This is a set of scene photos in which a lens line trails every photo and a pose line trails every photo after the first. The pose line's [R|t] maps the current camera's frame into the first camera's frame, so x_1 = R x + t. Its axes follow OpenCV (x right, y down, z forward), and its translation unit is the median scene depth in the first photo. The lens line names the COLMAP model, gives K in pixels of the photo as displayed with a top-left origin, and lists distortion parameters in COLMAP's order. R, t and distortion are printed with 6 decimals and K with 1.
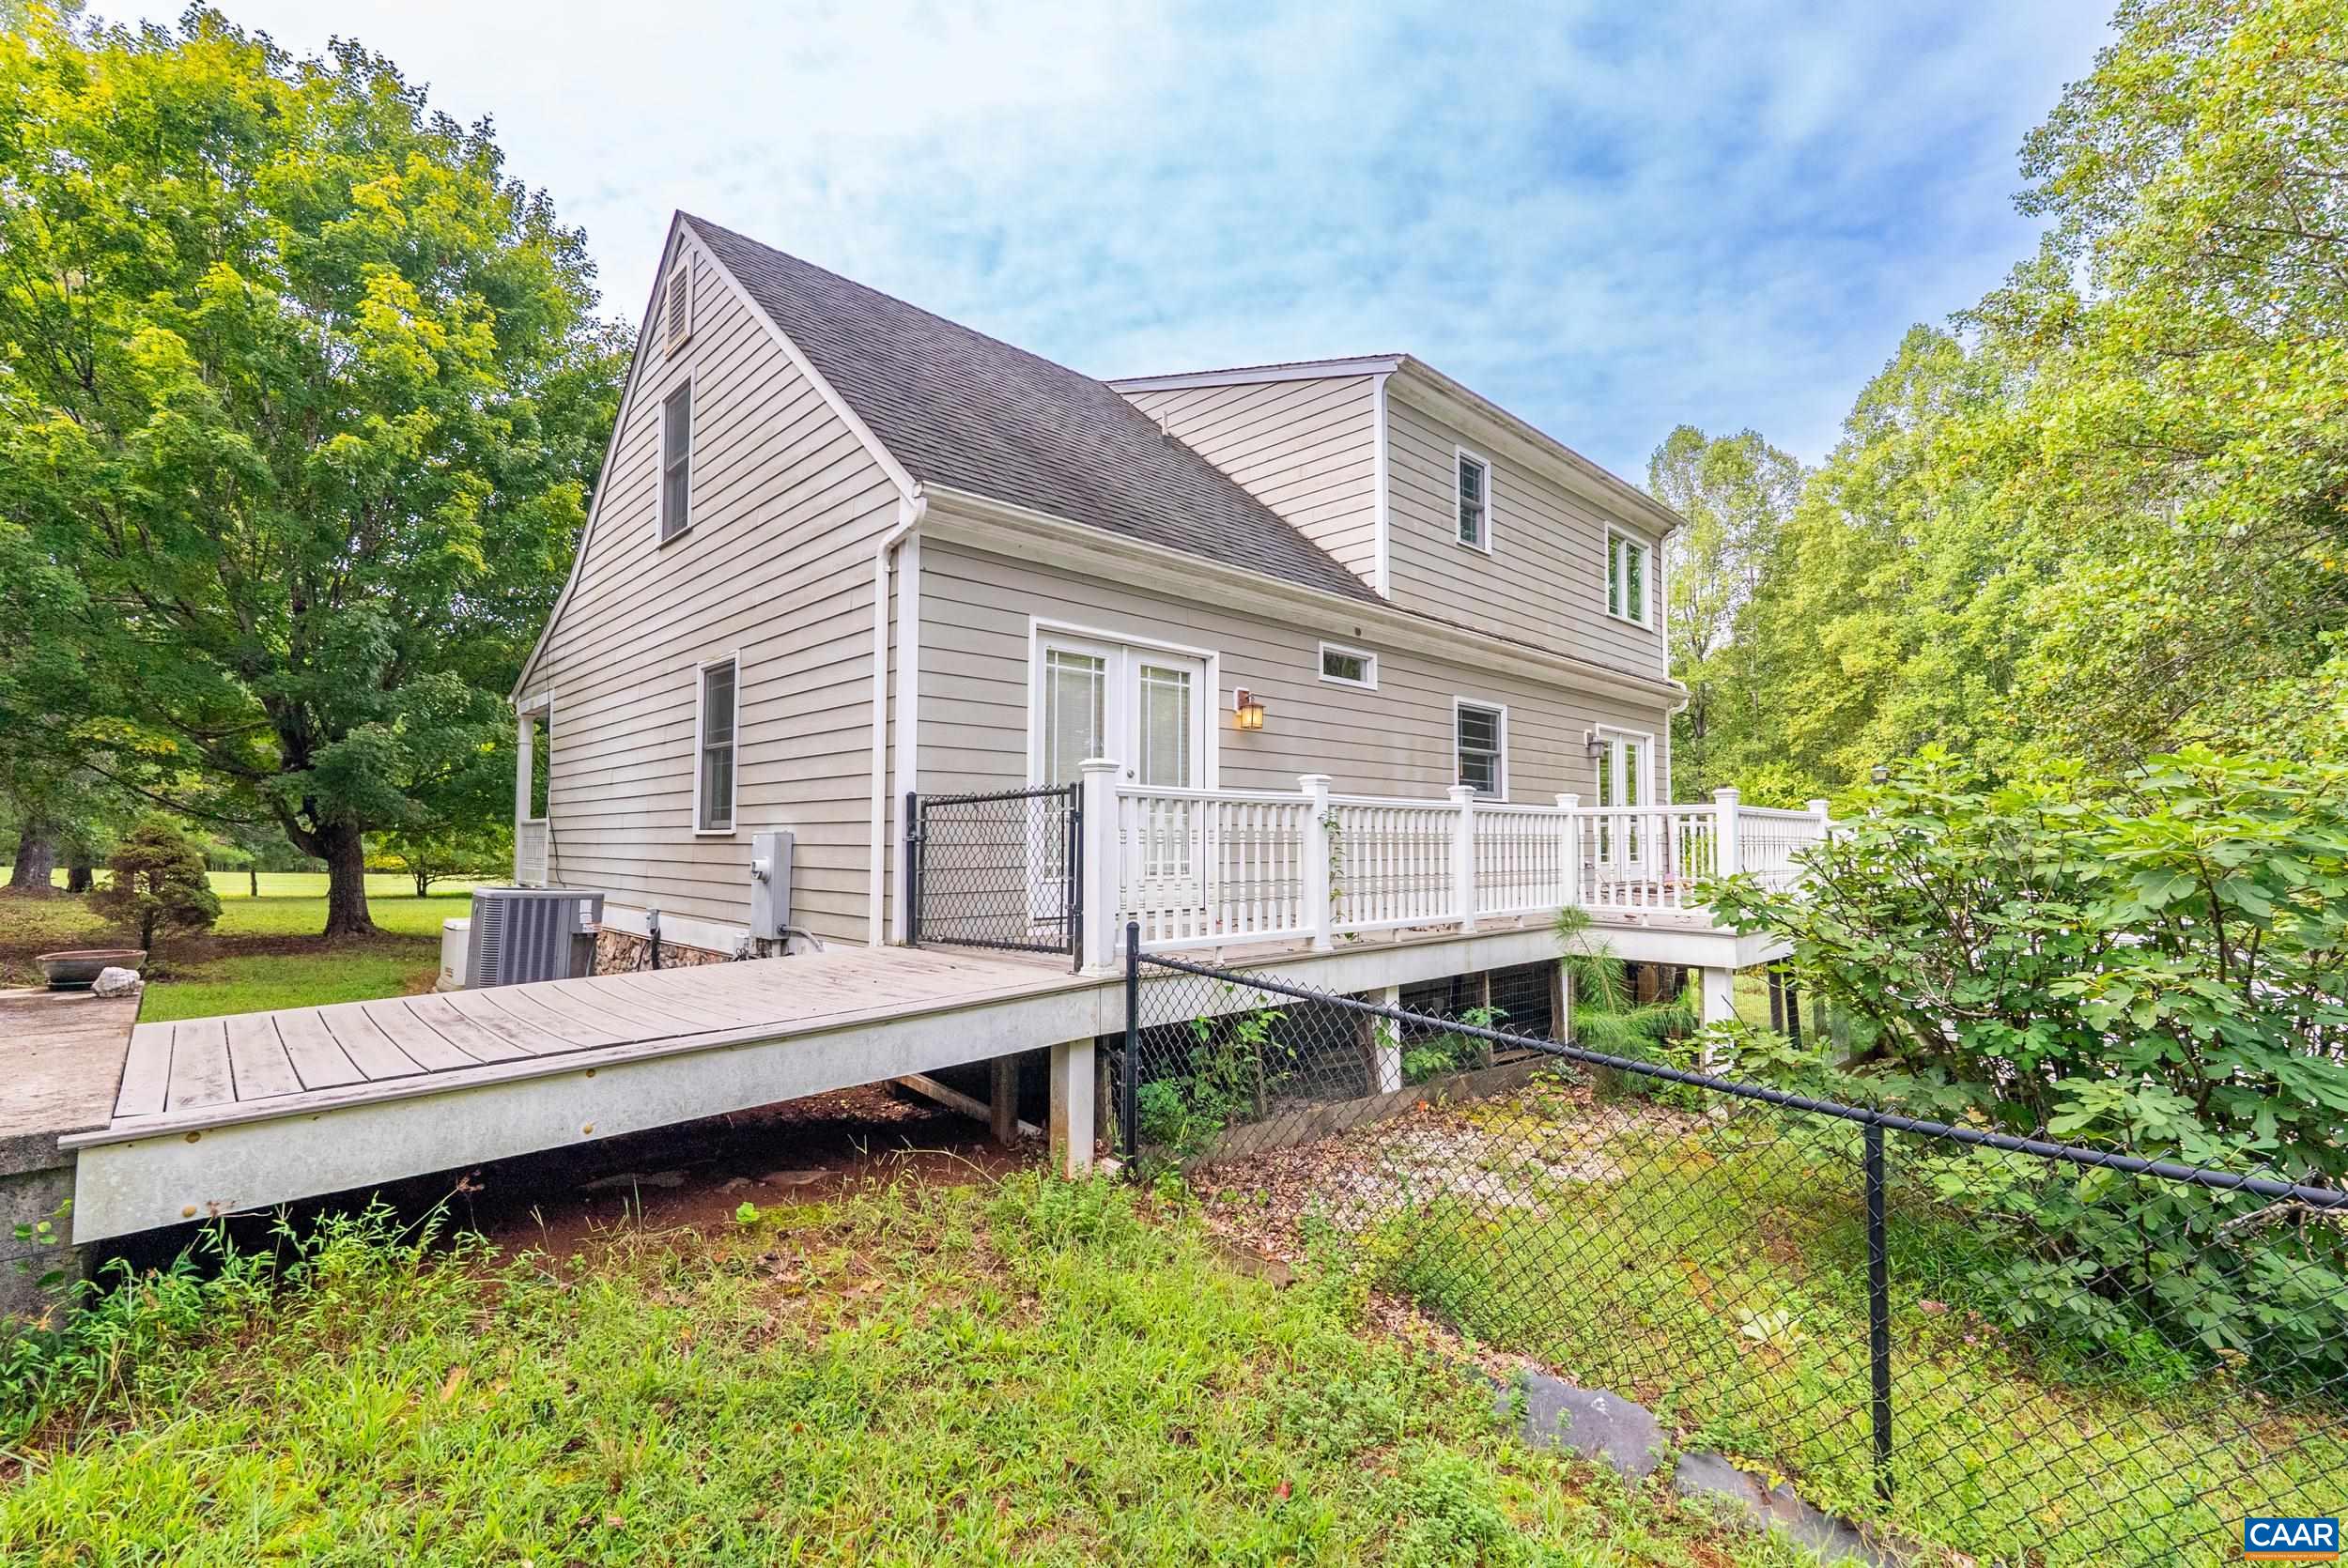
lens RADIAL K [[1024.0, 0, 1184.6], [0, 1024.0, 780.7], [0, 0, 1]] dist [-0.003697, -0.000384]
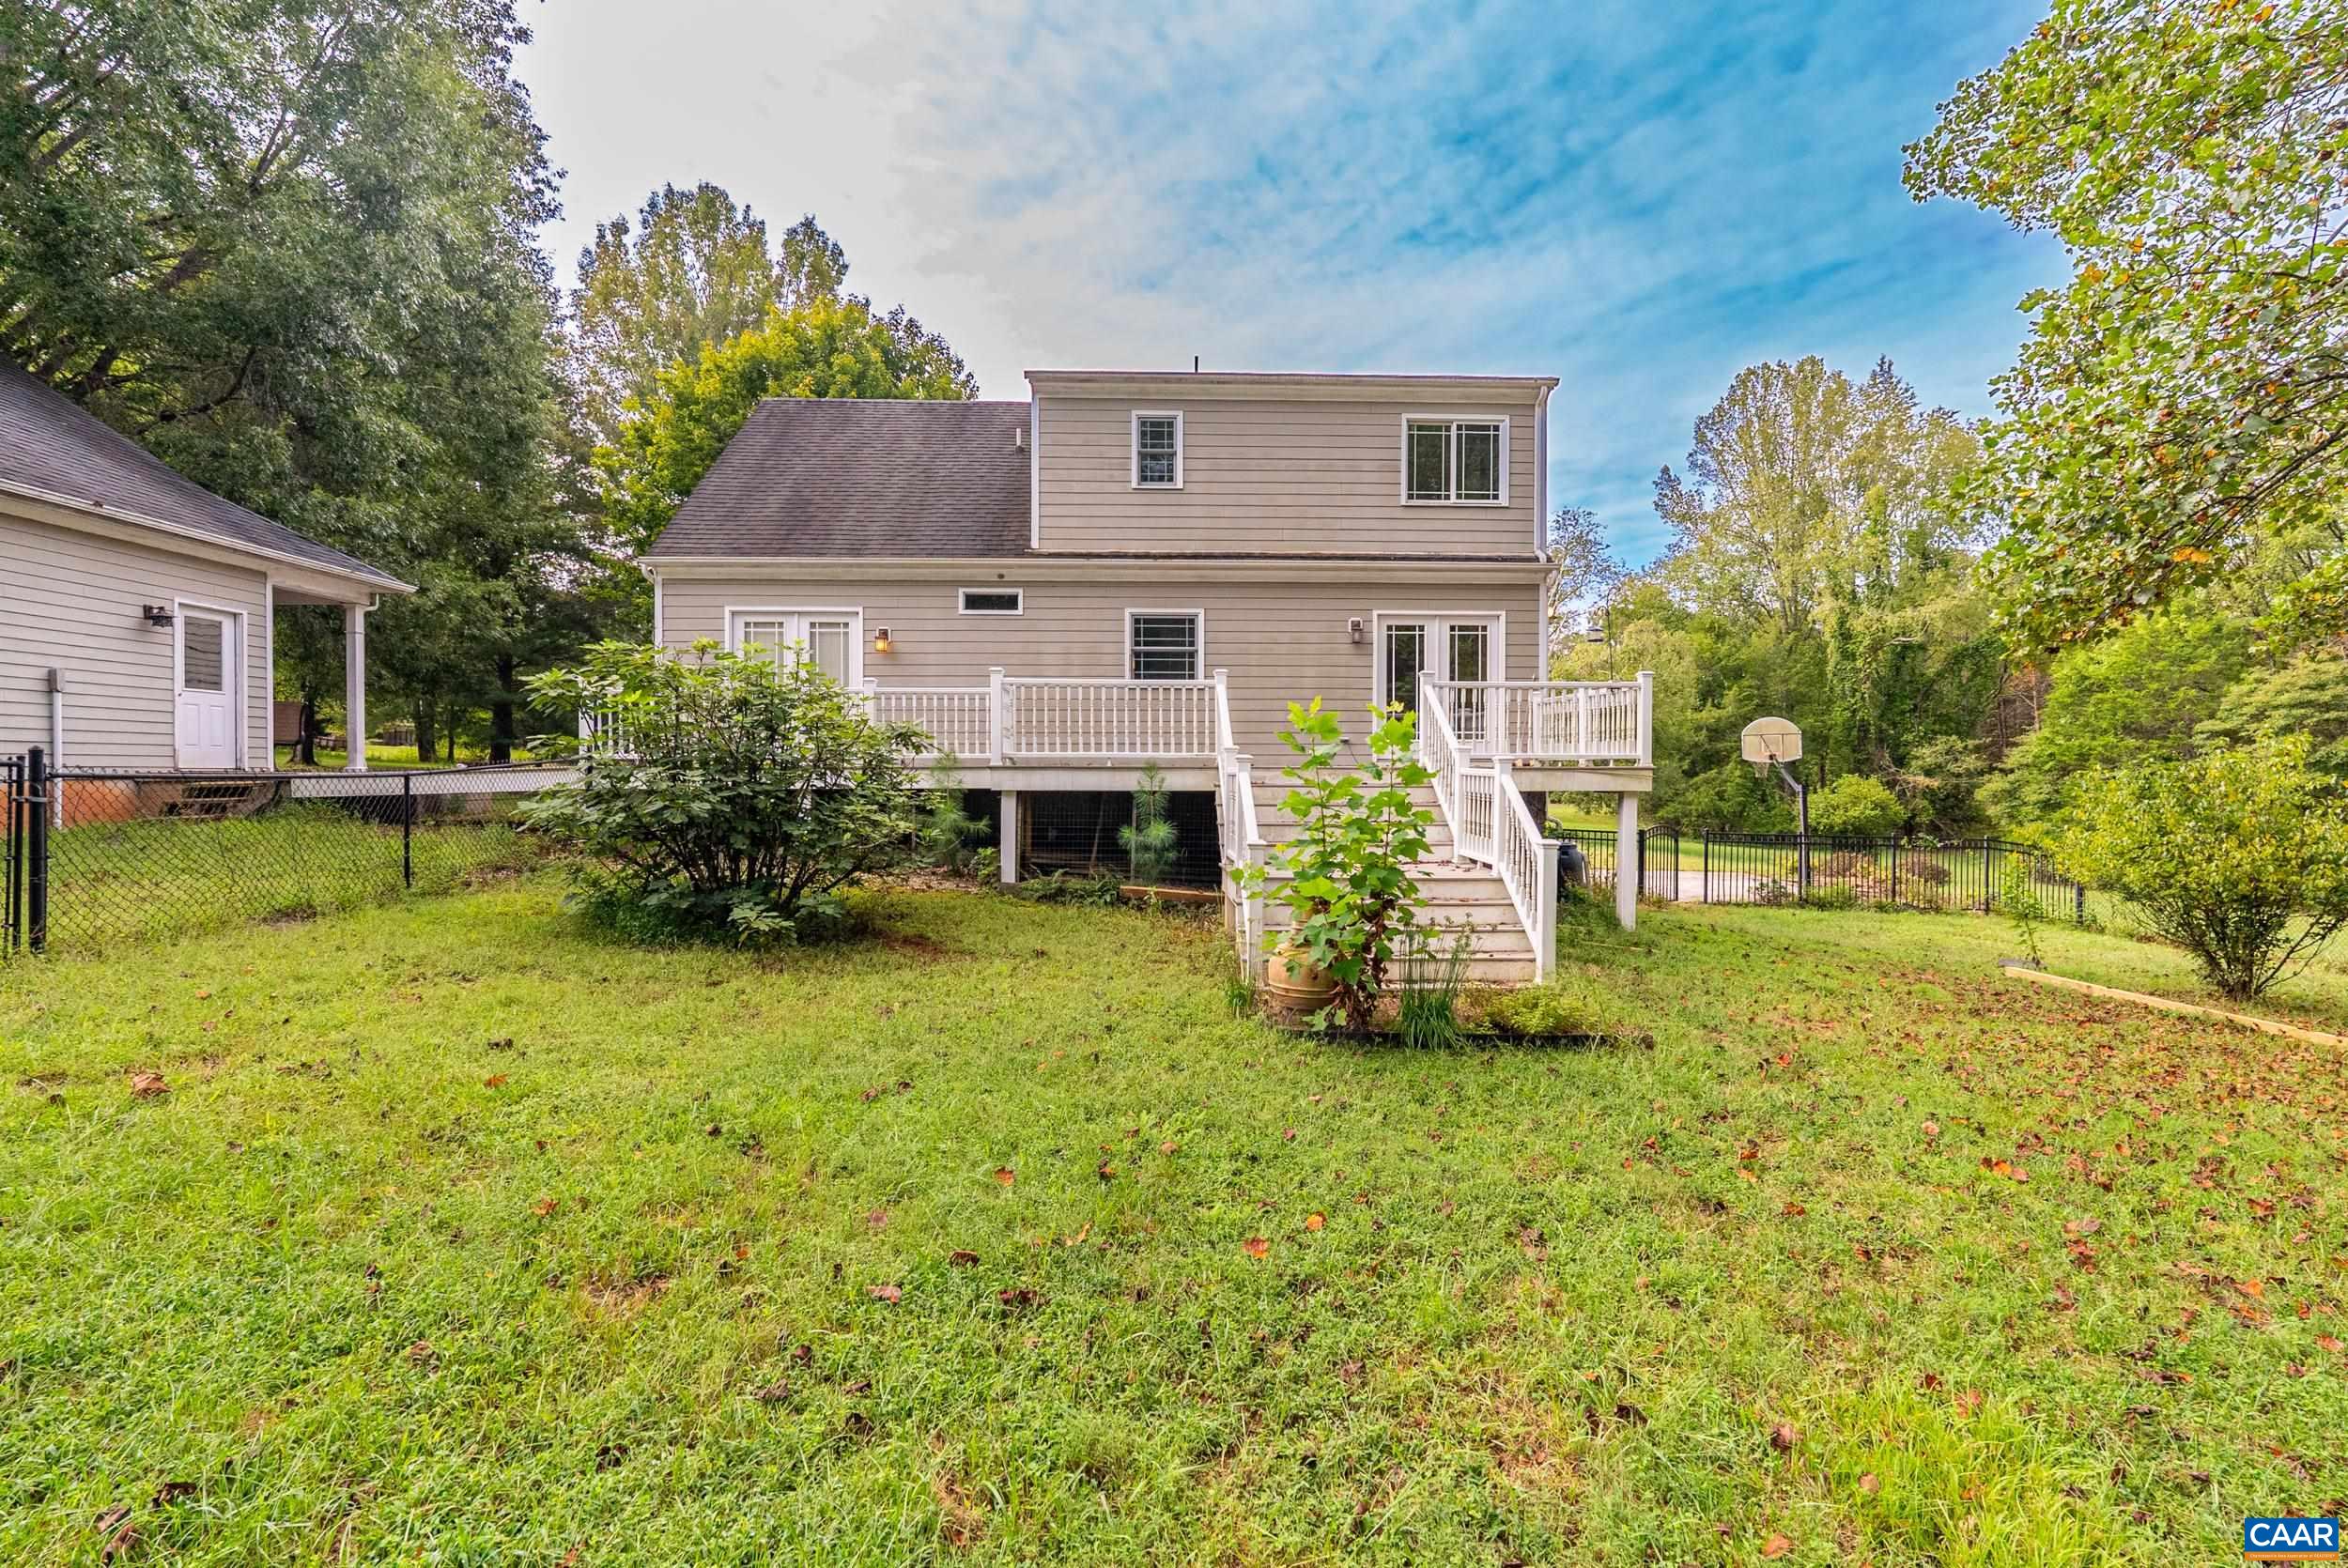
lens RADIAL K [[1024.9, 0, 1183.2], [0, 1024.9, 777.1], [0, 0, 1]] dist [-0.006876, 0.000235]
pose [[0.729291, 0.000304, -0.684204, 1.212696], [0.040176, 0.998255, 0.043266, 0.078555], [0.683023, -0.059042, 0.728007, 0.083546]]
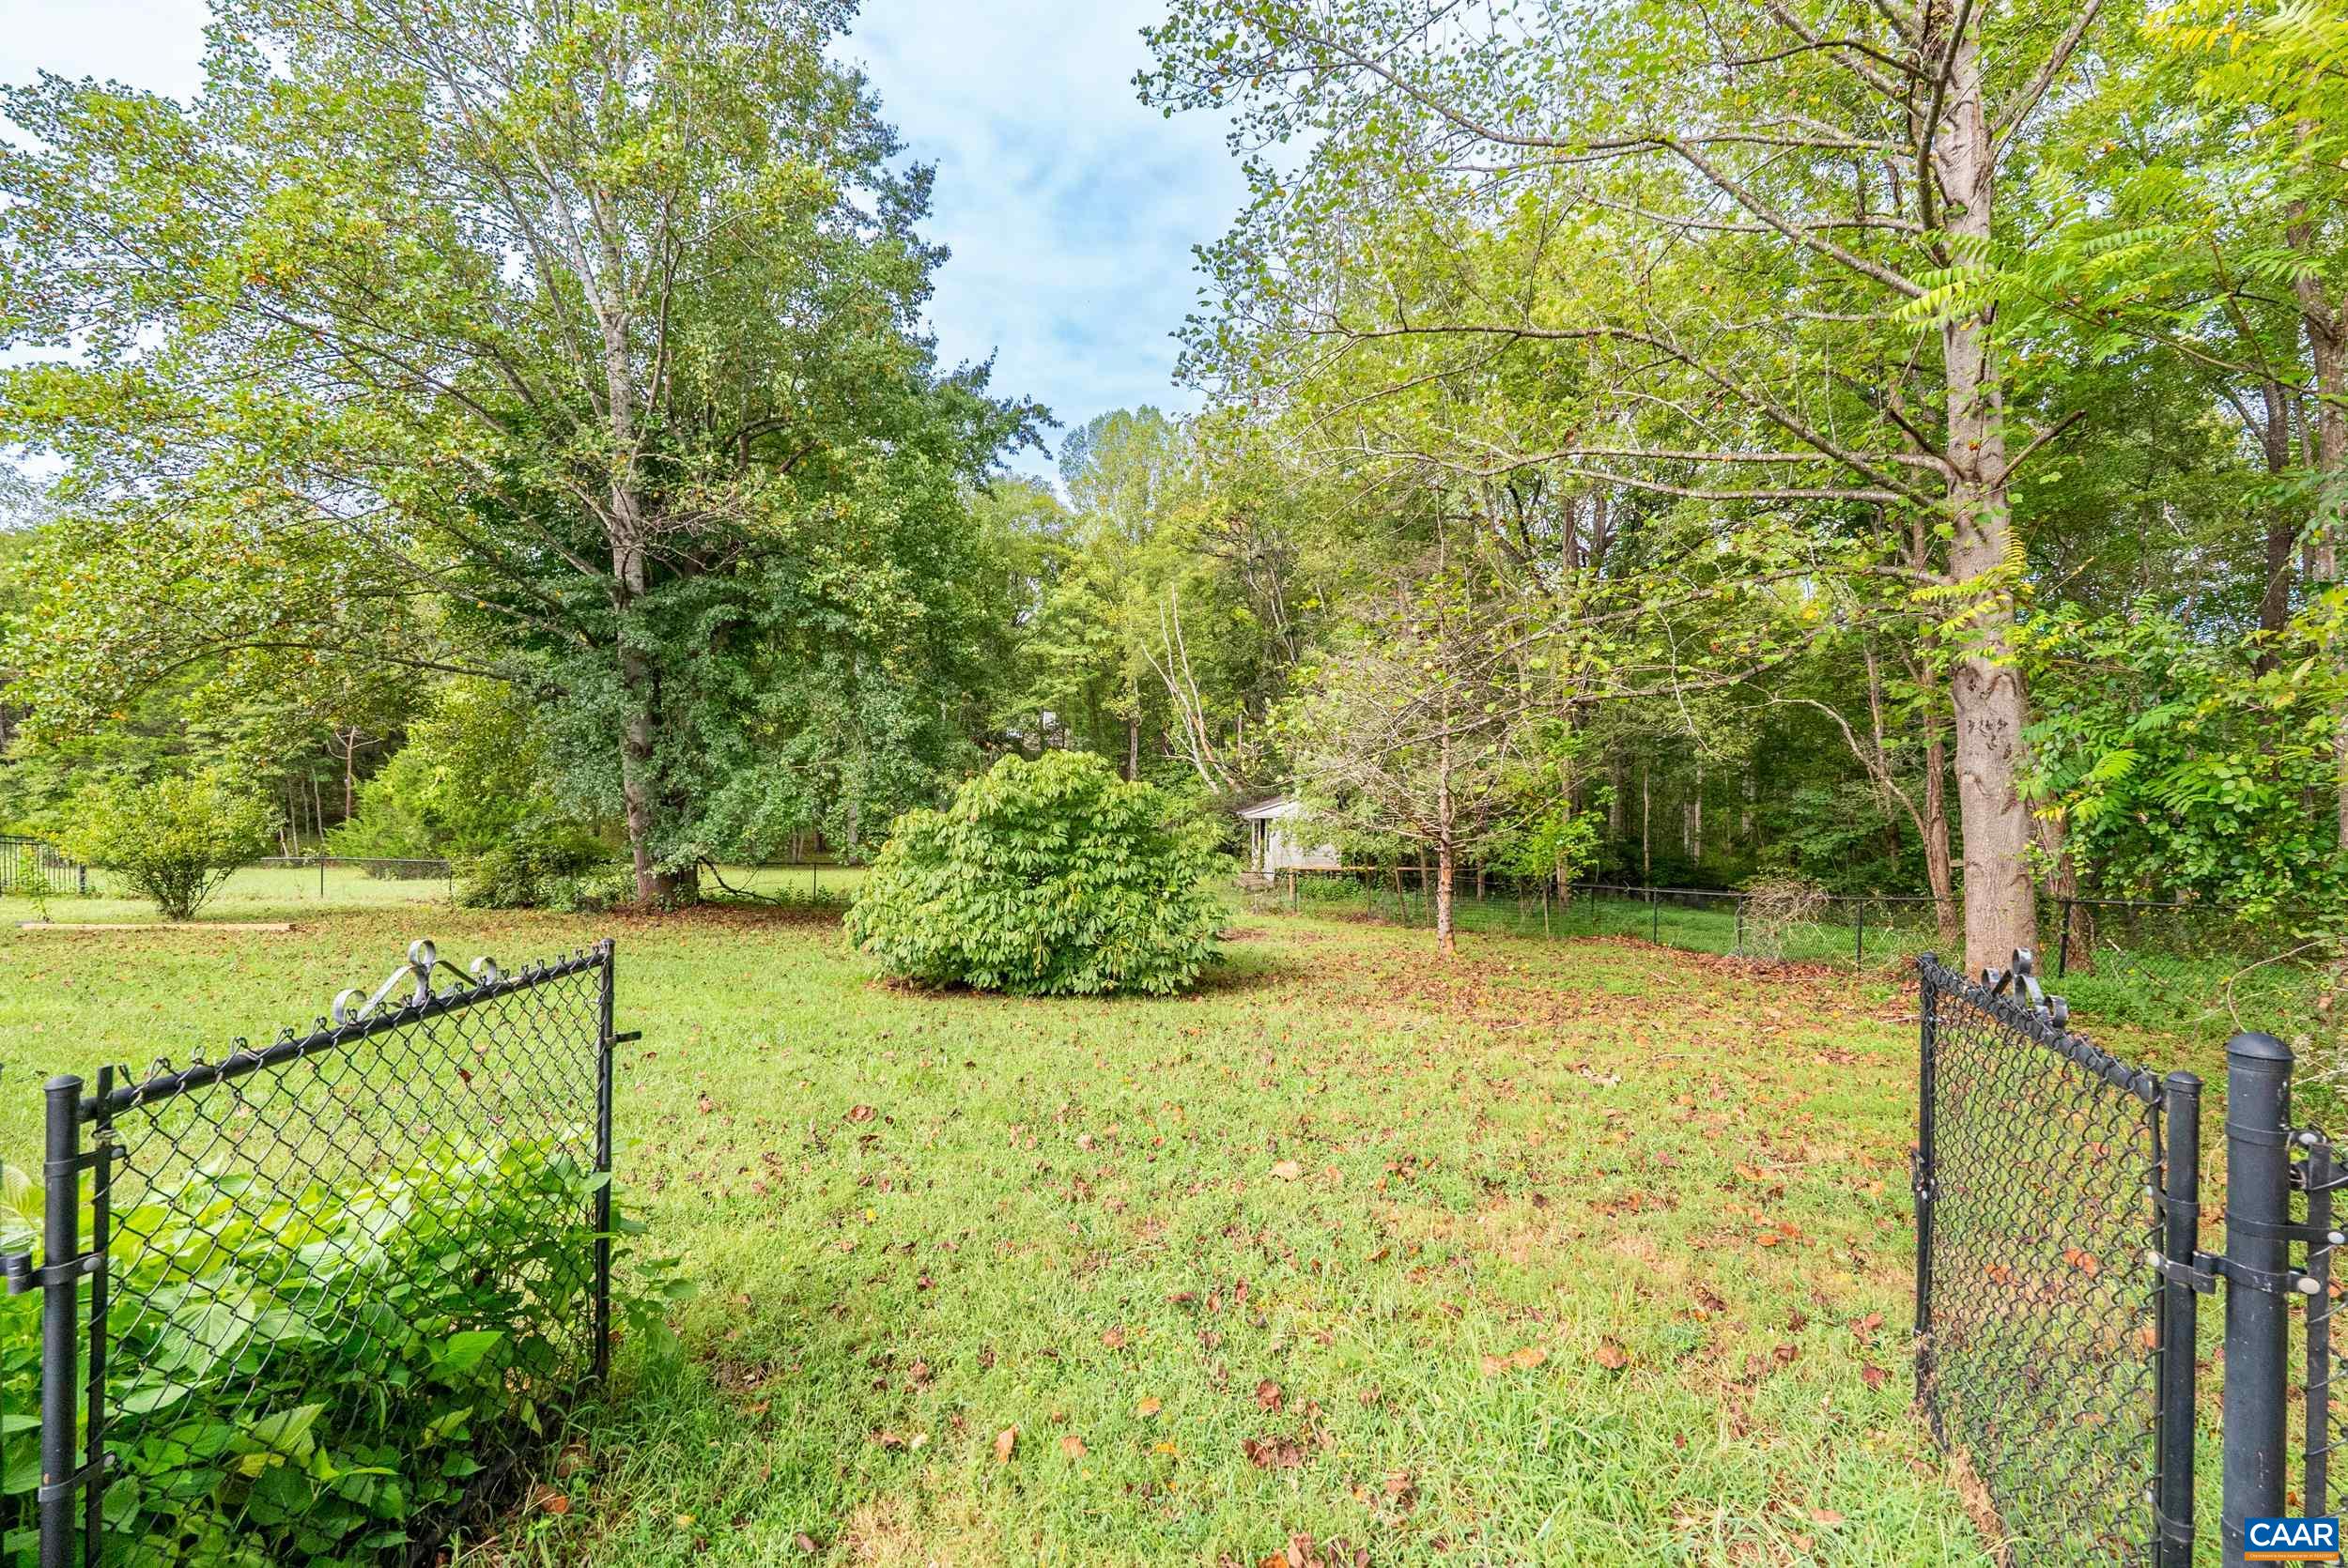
lens RADIAL K [[1048.6, 0, 1186.3], [0, 1048.6, 783.1], [0, 0, 1]] dist [-0.002094, -0.000296]
pose [[0.715024, -0.013491, 0.698969, 1.274050], [-0.048636, 0.996431, 0.068985, -0.071632], [-0.697406, -0.083321, 0.711817, -1.038439]]
